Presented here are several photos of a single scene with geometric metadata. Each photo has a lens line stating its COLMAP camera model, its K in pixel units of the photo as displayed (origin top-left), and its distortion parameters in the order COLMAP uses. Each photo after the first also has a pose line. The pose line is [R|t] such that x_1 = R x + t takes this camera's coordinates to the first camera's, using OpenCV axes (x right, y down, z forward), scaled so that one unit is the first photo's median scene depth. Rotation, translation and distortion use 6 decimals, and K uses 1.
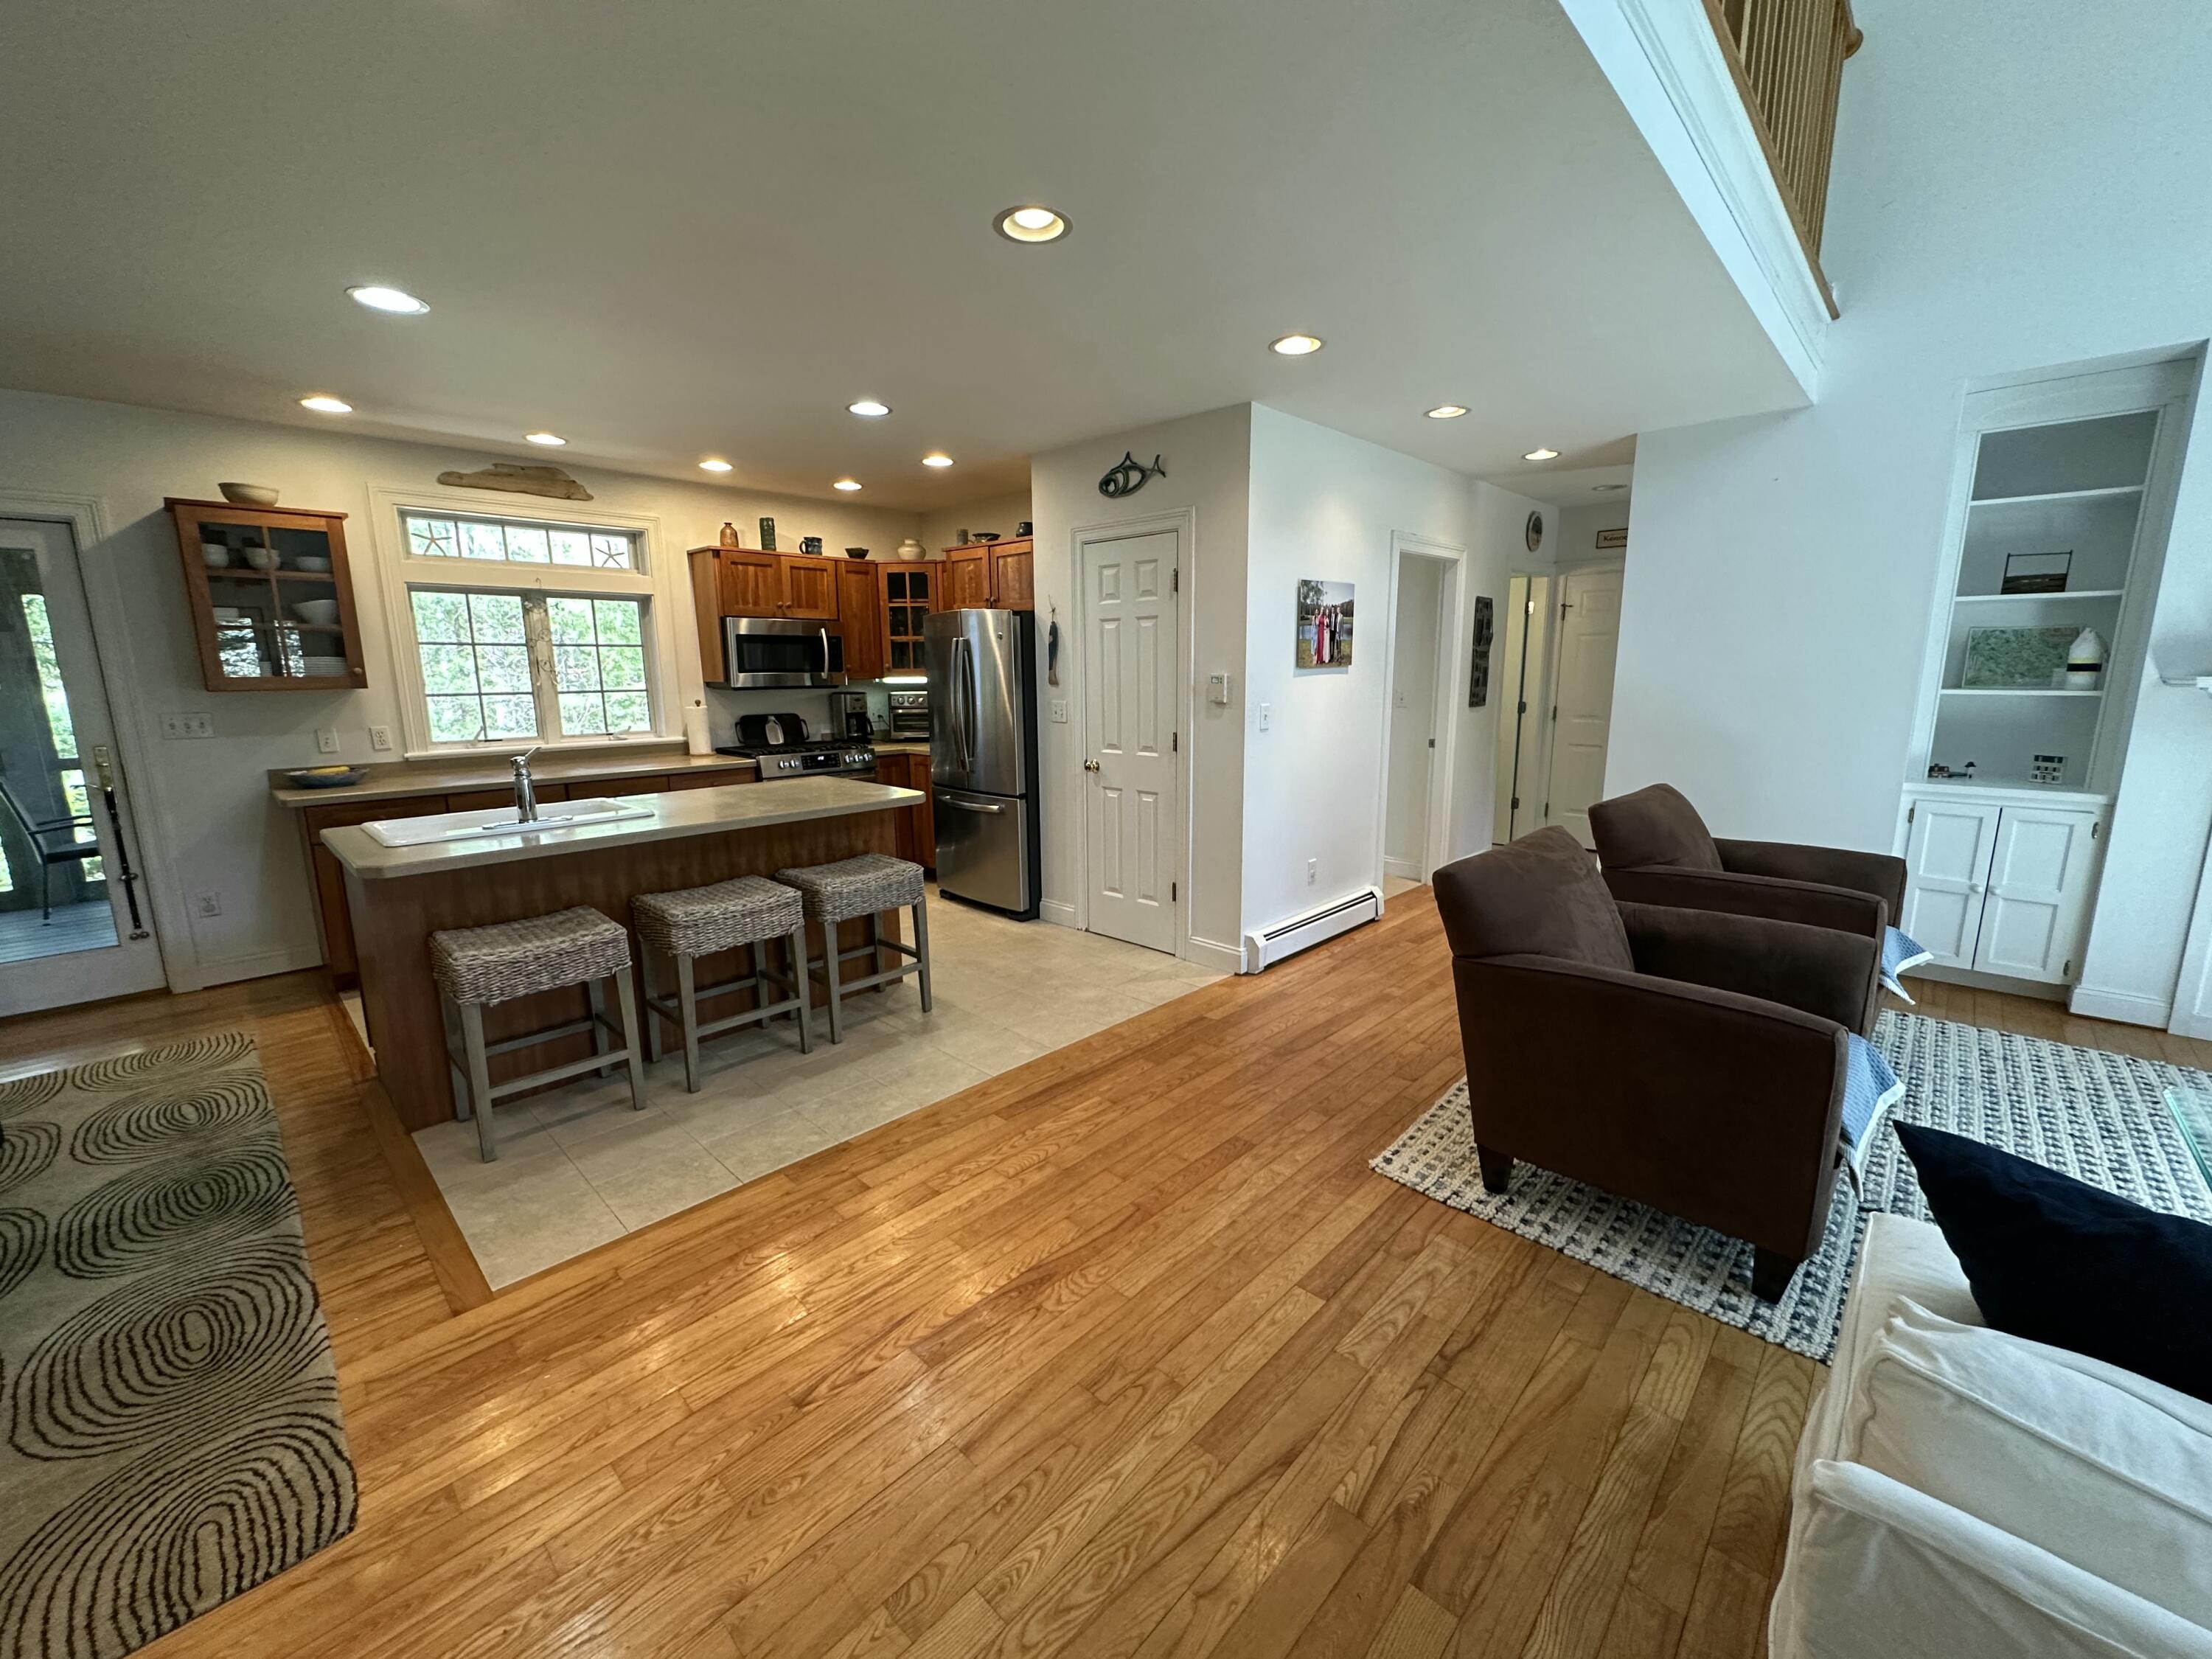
lens RADIAL K [[880.2, 0, 1104.7], [0, 880.2, 829.0], [0, 0, 1]] dist [-0.003313, 0.000741]
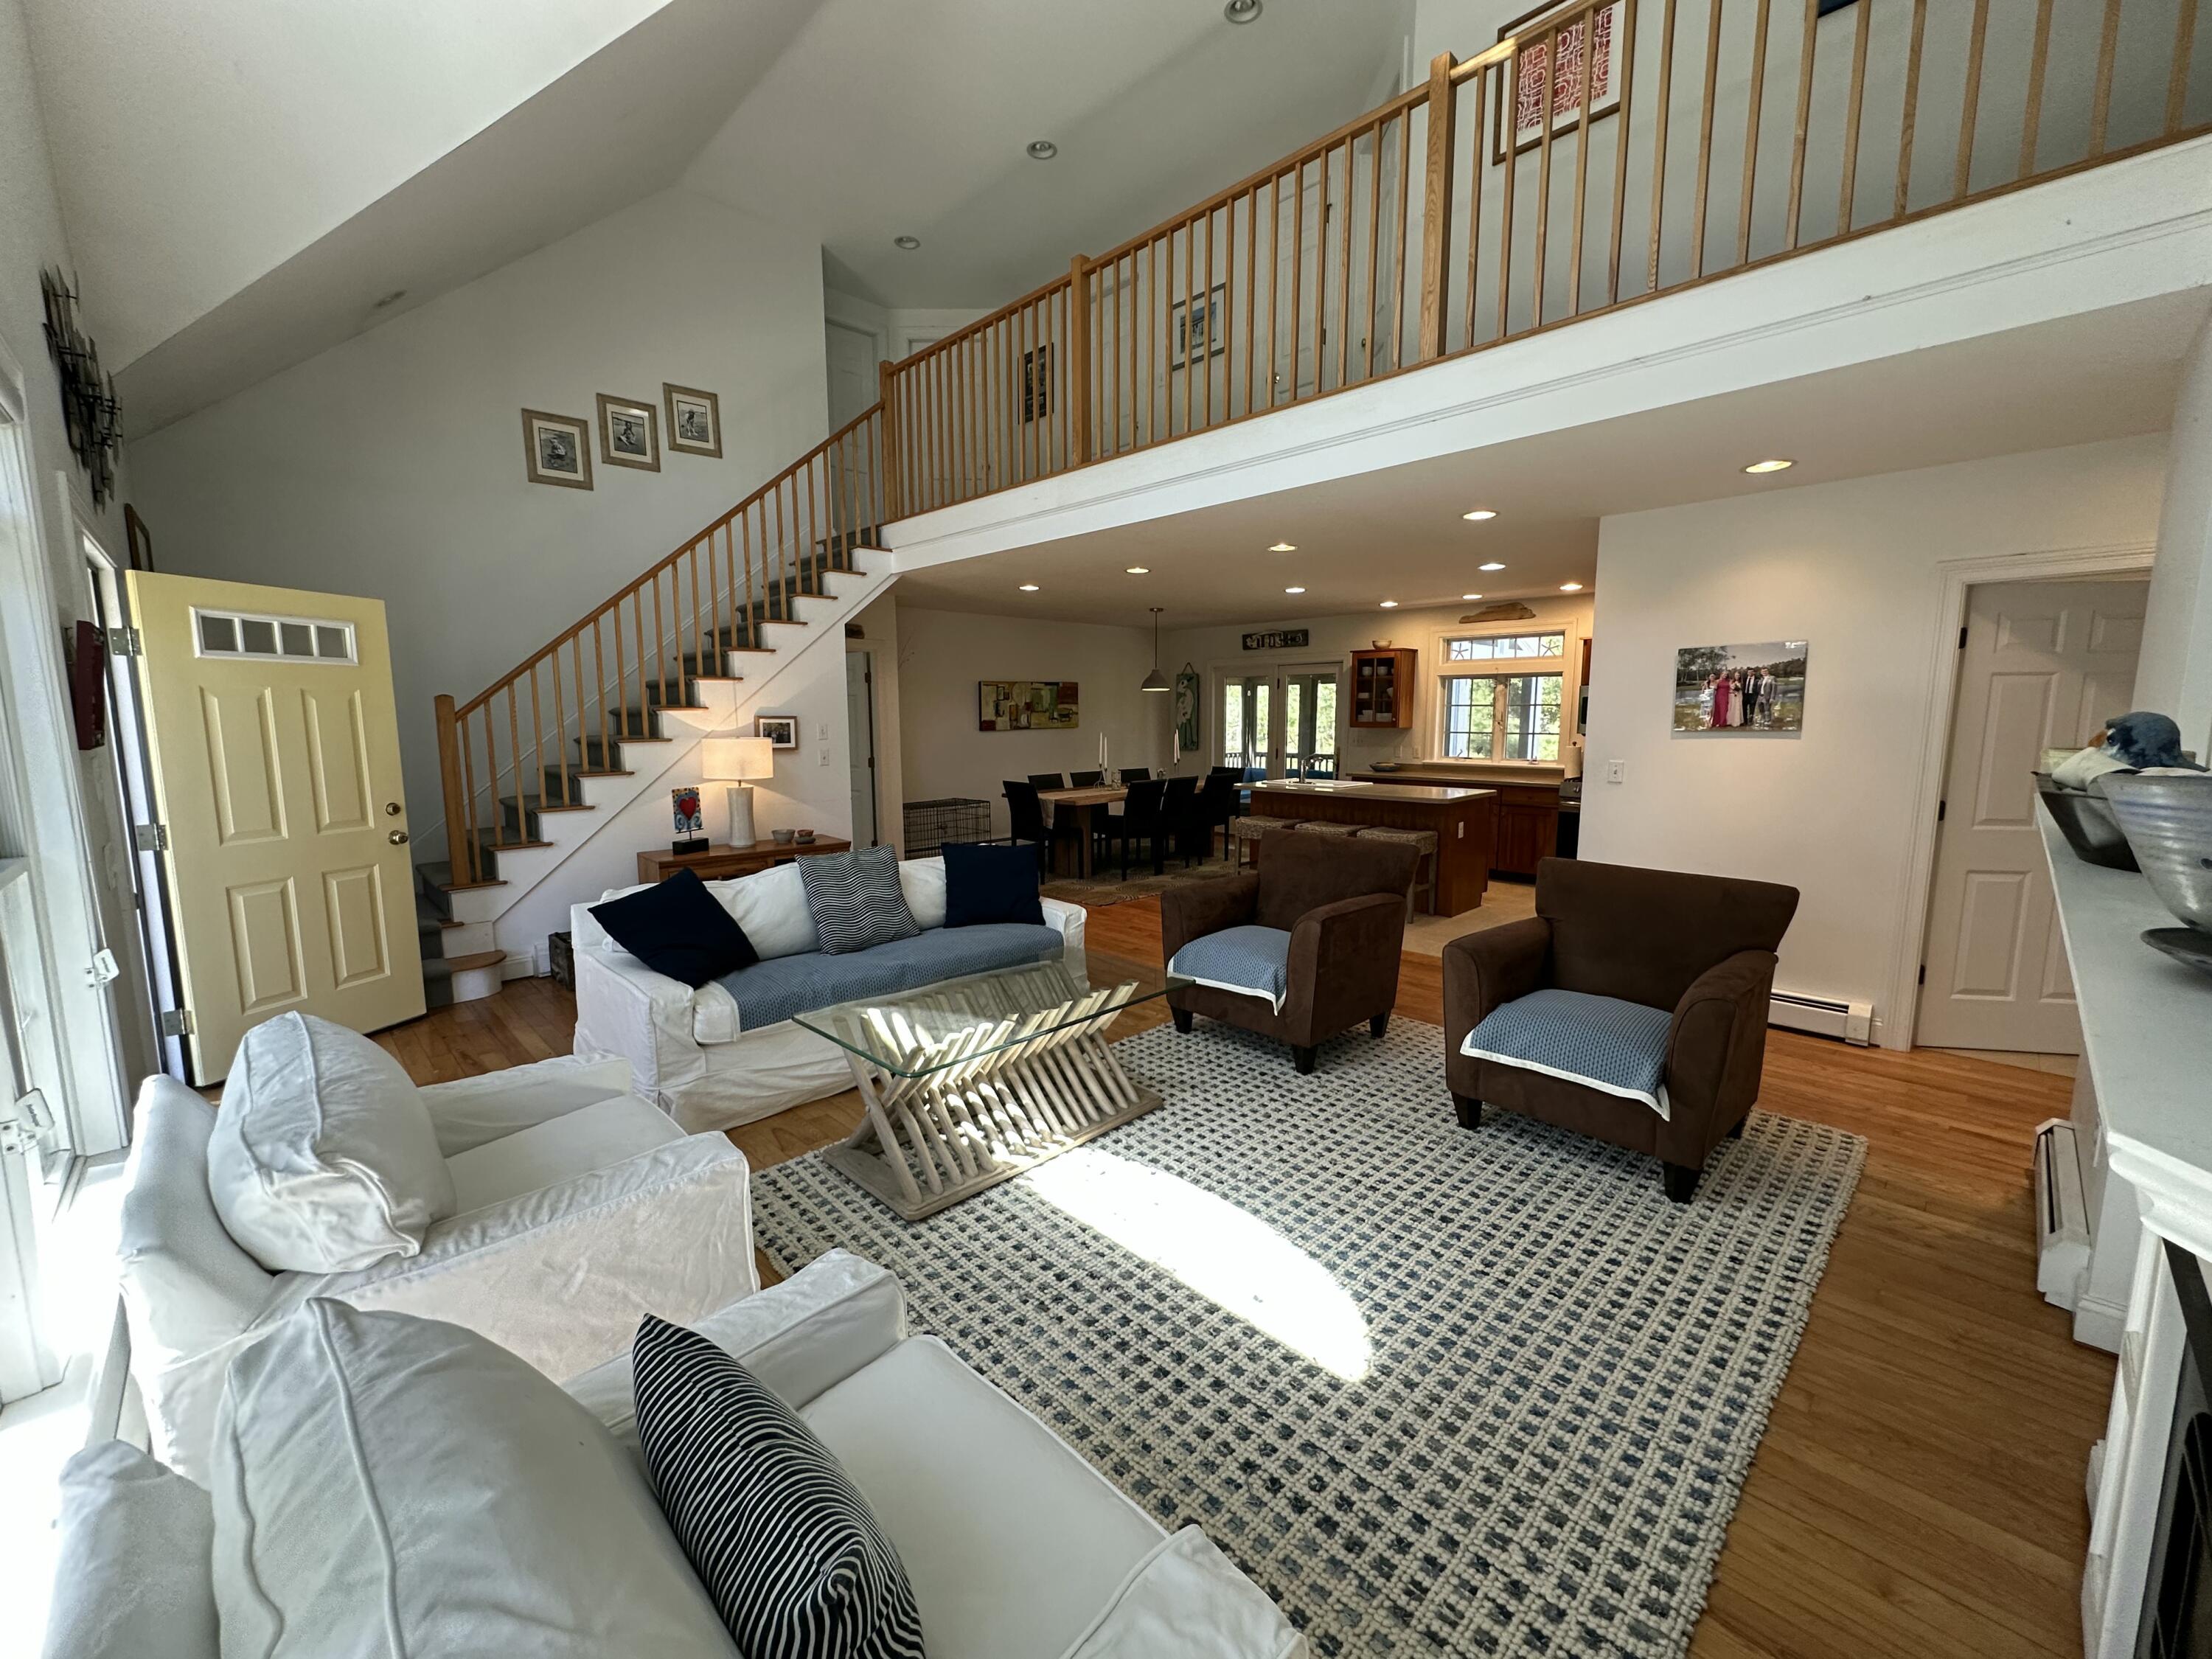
lens RADIAL K [[880.2, 0, 1102.7], [0, 880.2, 830.7], [0, 0, 1]] dist [-0.003313, 0.000741]
pose [[-0.035101, 0.140369, -0.989477, 1.334075], [-0.179012, 0.973191, 0.144409, -0.096705], [0.983221, 0.182197, -0.009032, 0.358608]]
